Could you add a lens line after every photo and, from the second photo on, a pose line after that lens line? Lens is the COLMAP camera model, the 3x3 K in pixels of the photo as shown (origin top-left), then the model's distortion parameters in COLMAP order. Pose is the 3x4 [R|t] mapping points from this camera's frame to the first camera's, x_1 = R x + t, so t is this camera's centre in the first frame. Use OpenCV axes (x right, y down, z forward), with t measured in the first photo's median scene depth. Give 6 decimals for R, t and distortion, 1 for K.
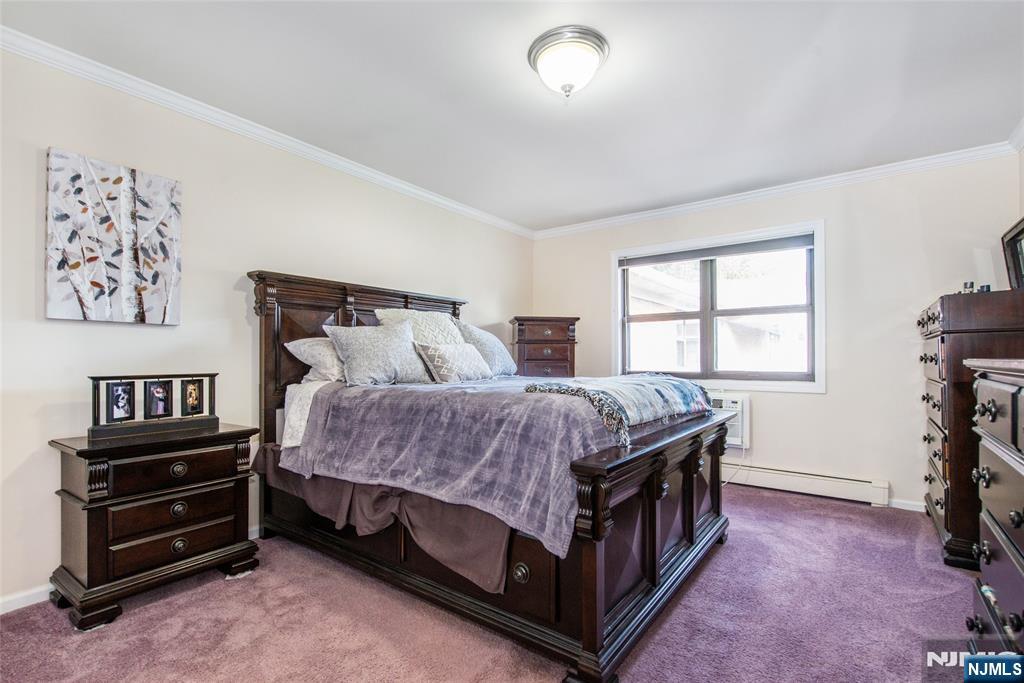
lens RADIAL K [[472.0, 0, 511.3], [0, 472.0, 345.1], [0, 0, 1]] dist [0.003668, 0.000439]
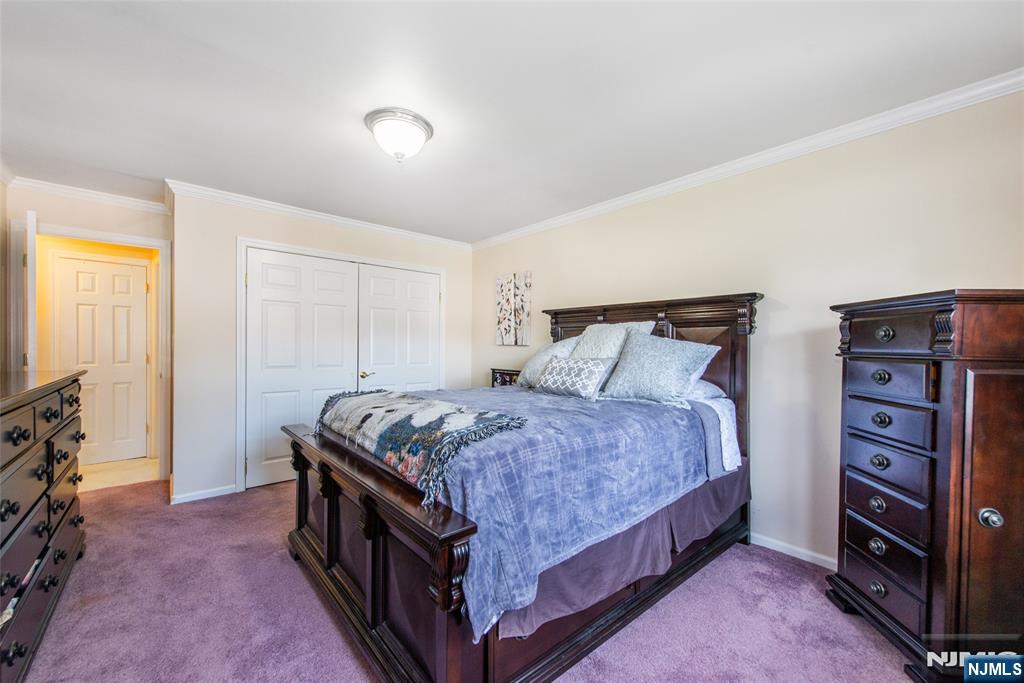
lens RADIAL K [[403.9, 0, 512.7], [0, 403.9, 347.5], [0, 0, 1]] dist [-0.000145, -0.000001]
pose [[-0.228963, 0.002866, -0.973431, 1.007865], [0.001897, 0.999995, 0.002498, -0.040825], [0.973433, -0.001275, -0.228967, 1.431757]]
